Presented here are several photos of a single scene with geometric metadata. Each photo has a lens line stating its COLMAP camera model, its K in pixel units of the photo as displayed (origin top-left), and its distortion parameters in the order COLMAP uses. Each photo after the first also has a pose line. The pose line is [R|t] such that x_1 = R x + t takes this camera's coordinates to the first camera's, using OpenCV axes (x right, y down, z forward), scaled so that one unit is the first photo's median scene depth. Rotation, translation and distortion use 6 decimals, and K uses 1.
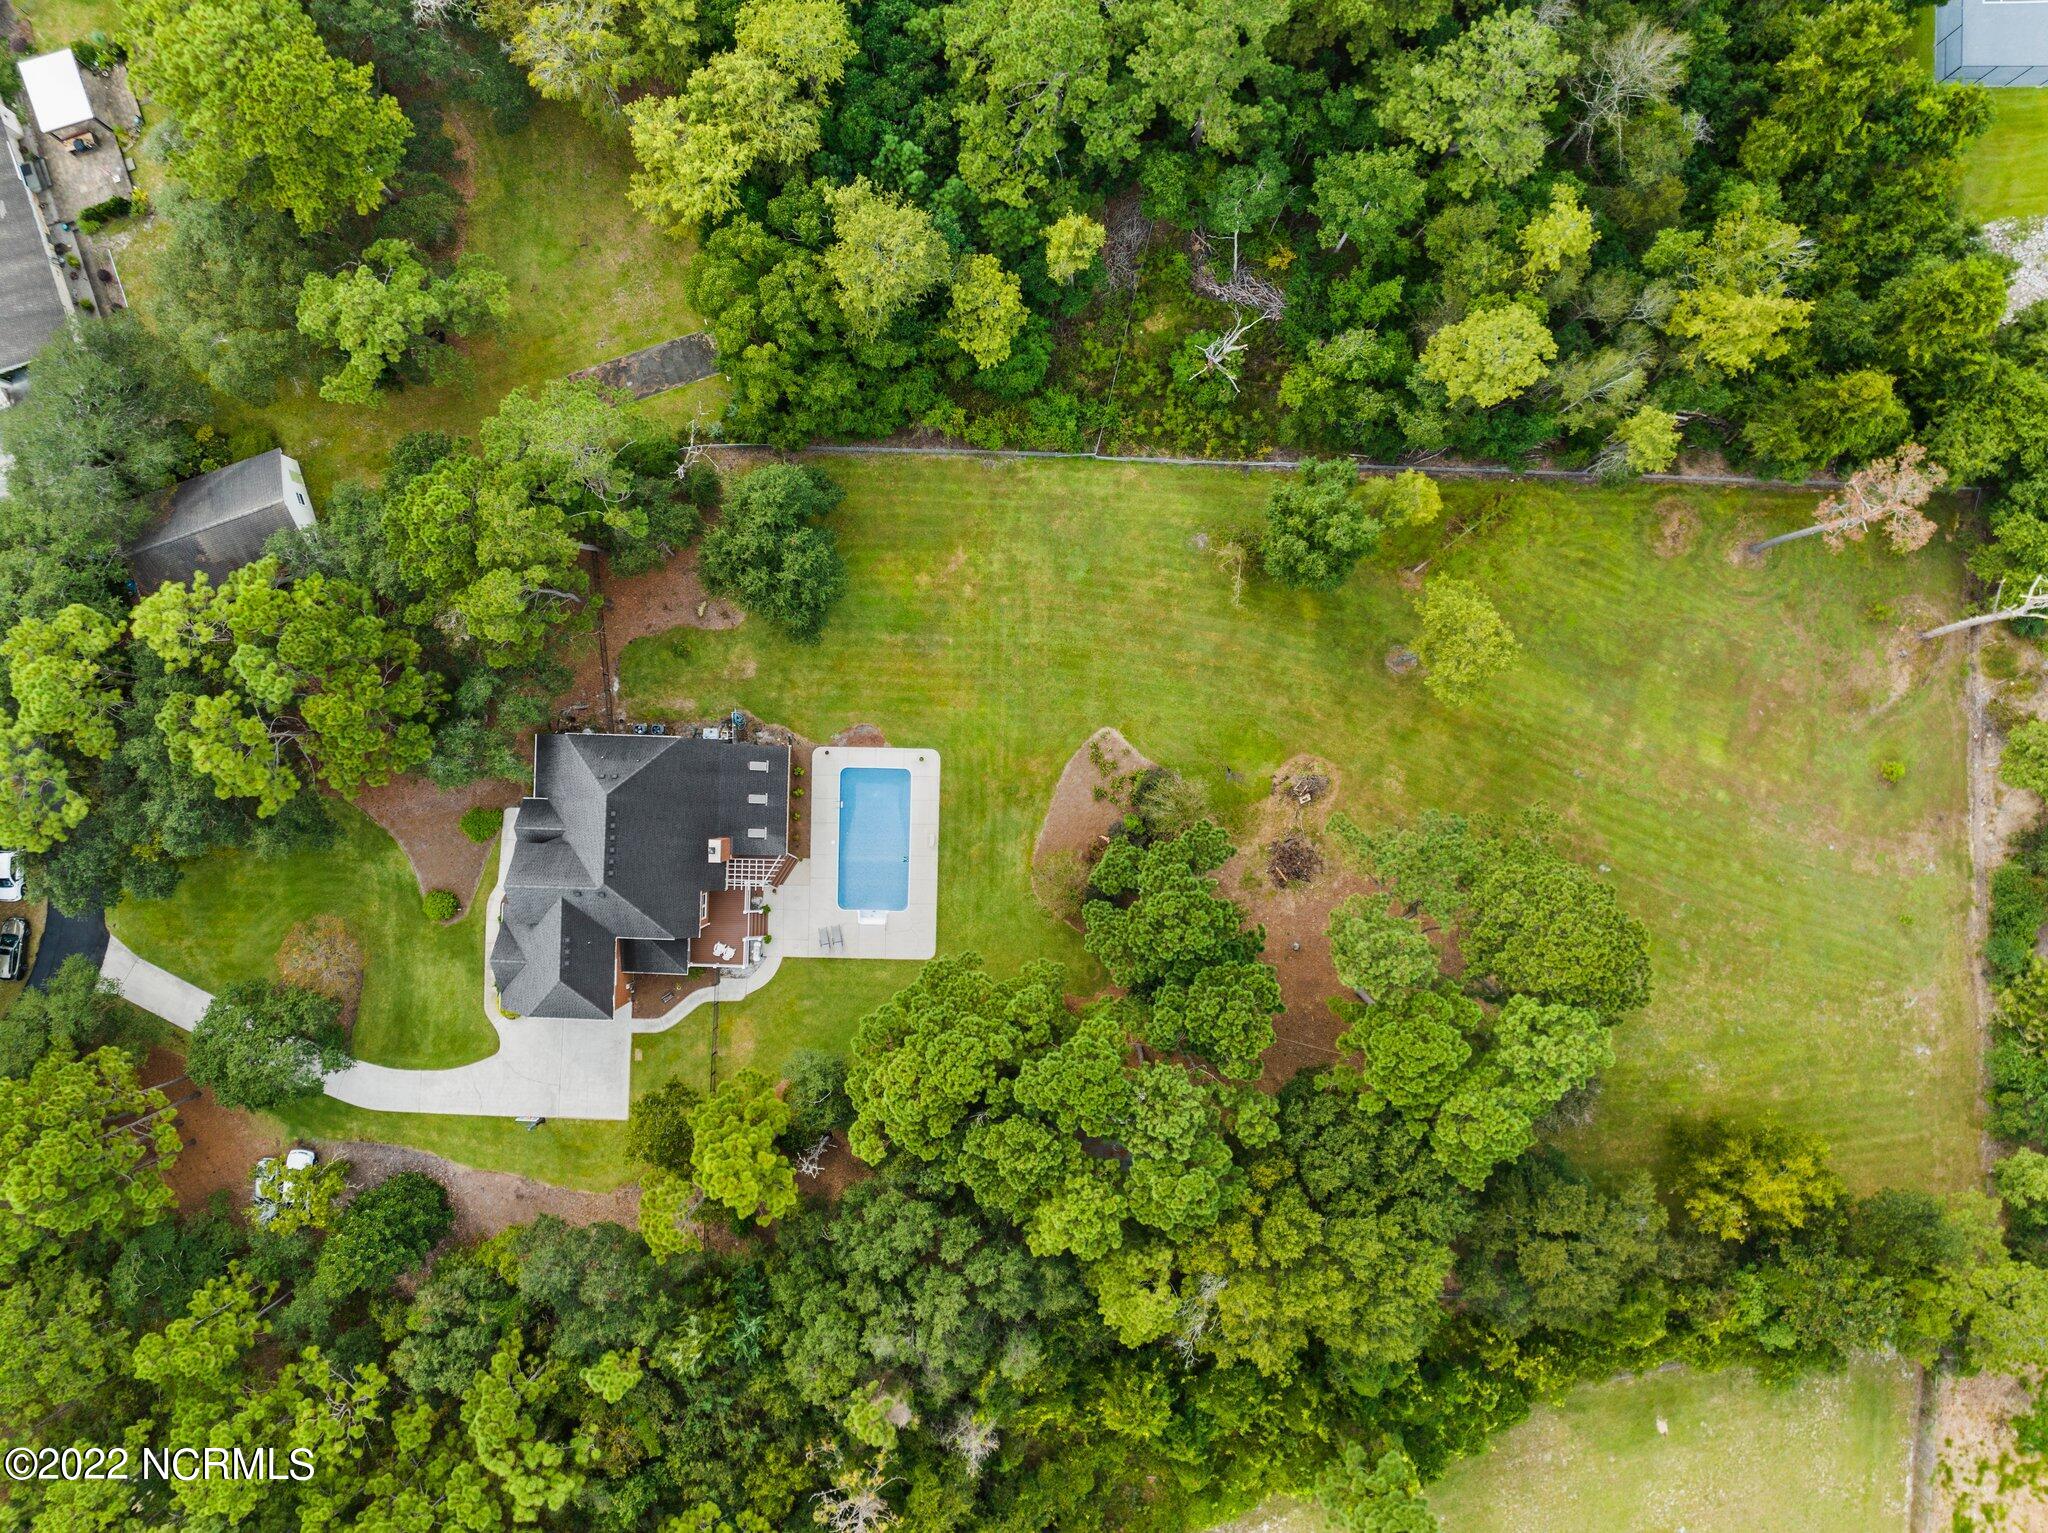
lens RADIAL K [[1405.6, 0, 1028.4], [0, 1405.6, 758.8], [0, 0, 1]] dist [-0.053668, -0.005795]
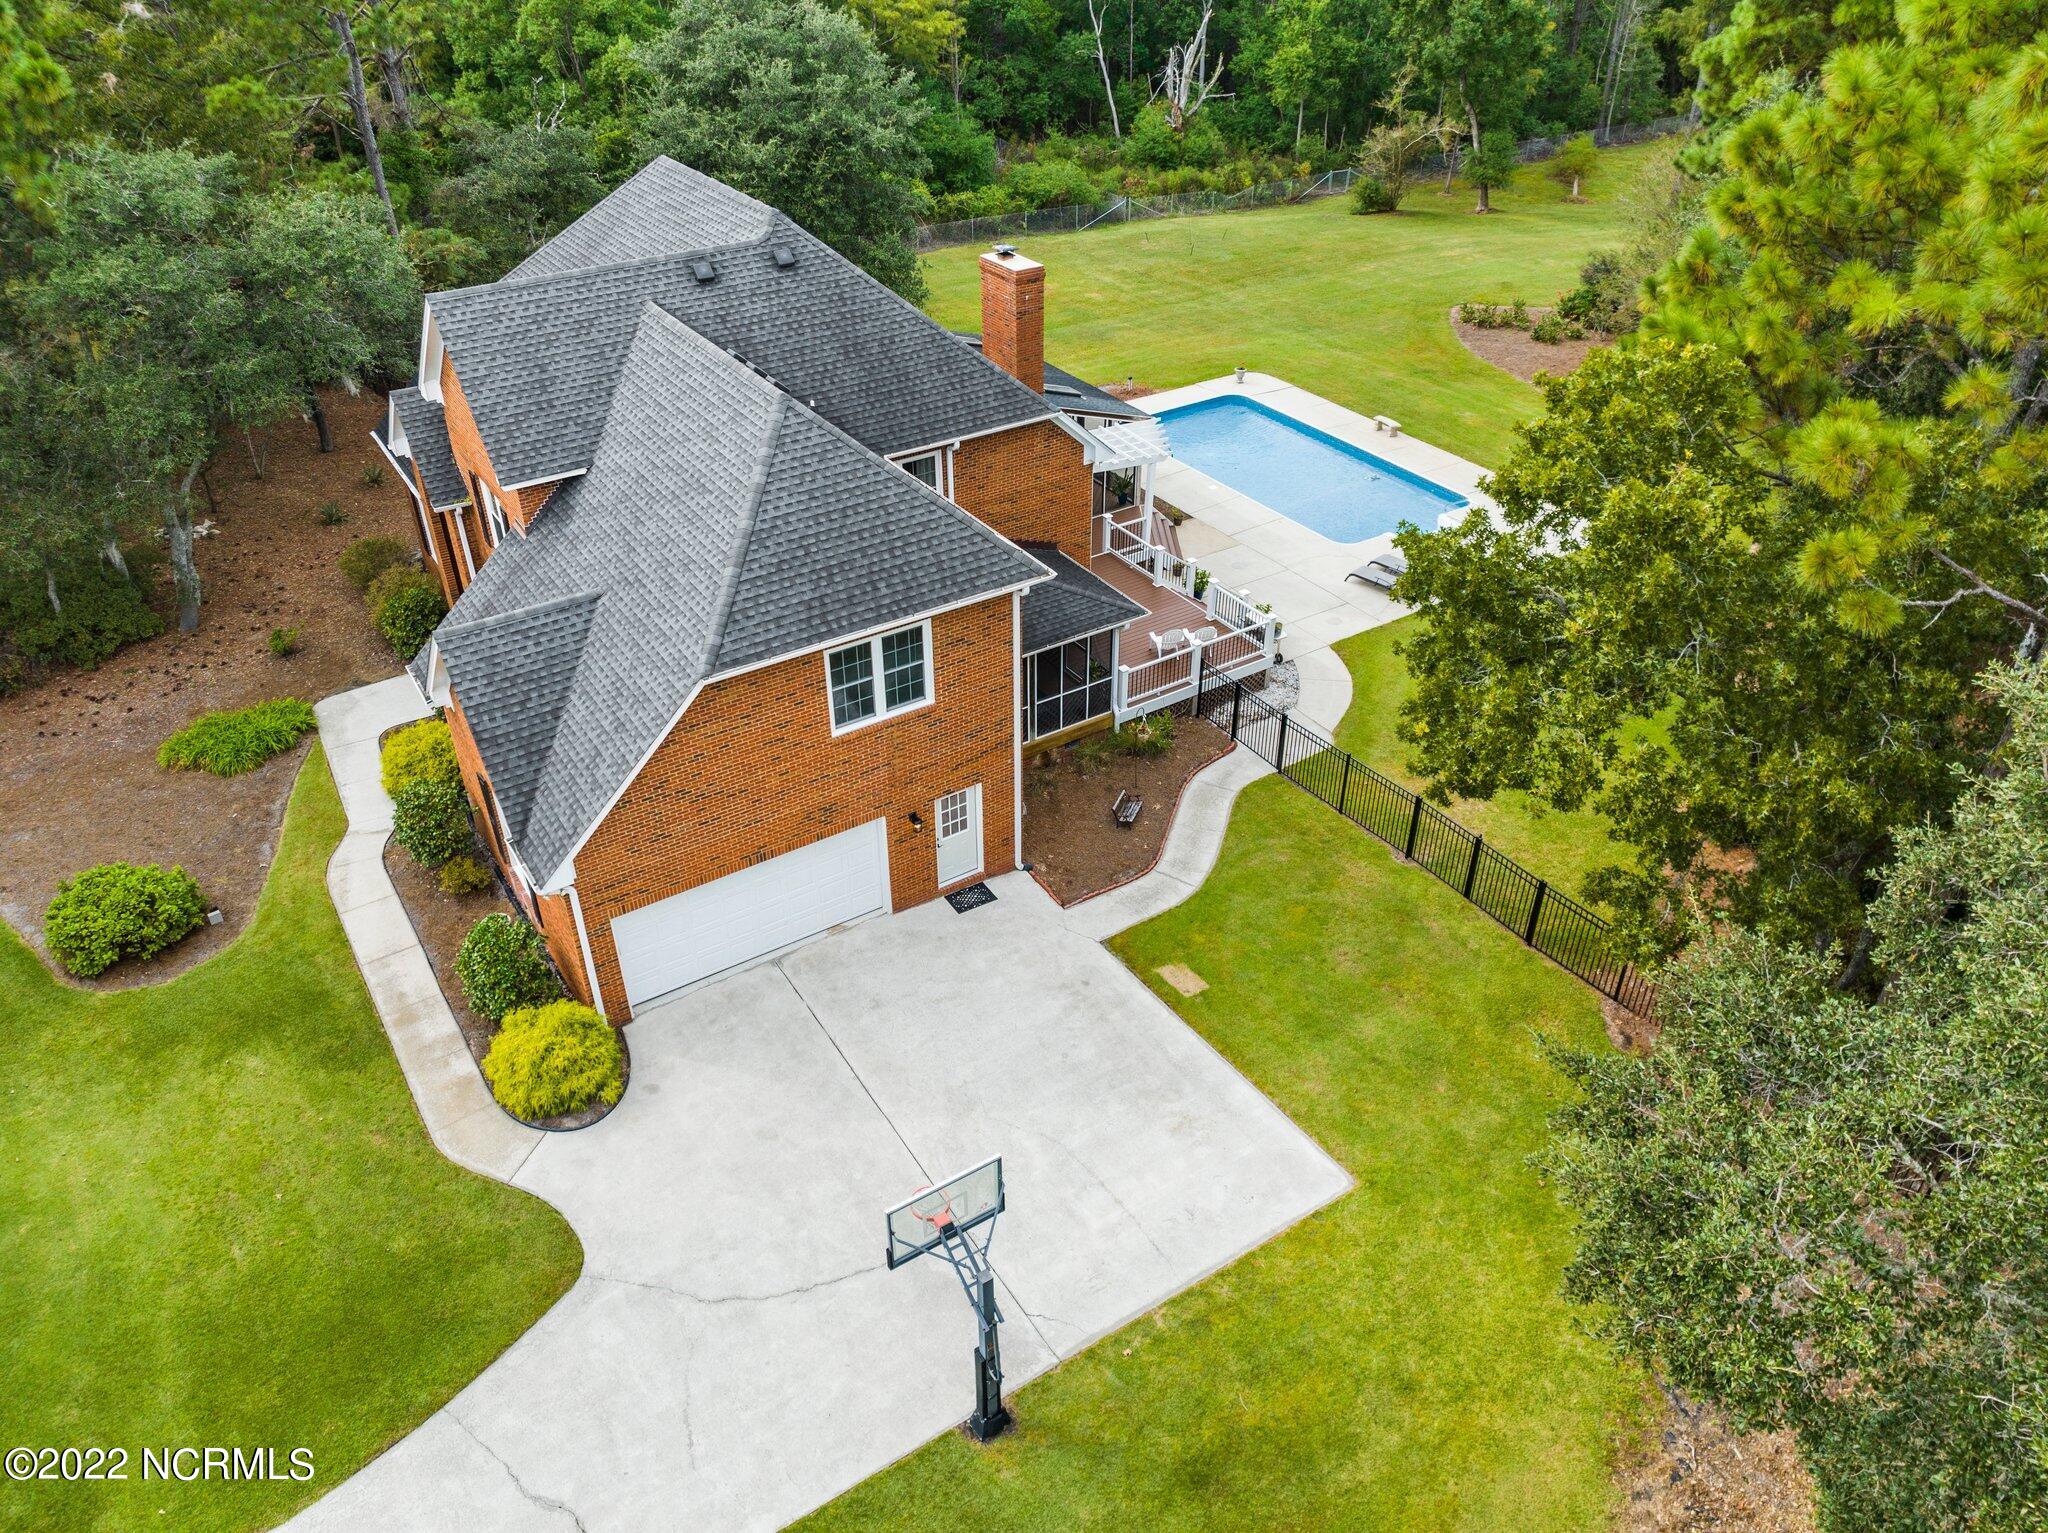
lens RADIAL K [[1438.0, 0, 1013.8], [0, 1438.0, 767.5], [0, 0, 1]] dist [0.003031, -0.000080]
pose [[0.823058, -0.338928, 0.455745, -0.410071], [0.567835, 0.474369, -0.672709, 0.348907], [0.011808, 0.812467, 0.582888, 0.859409]]
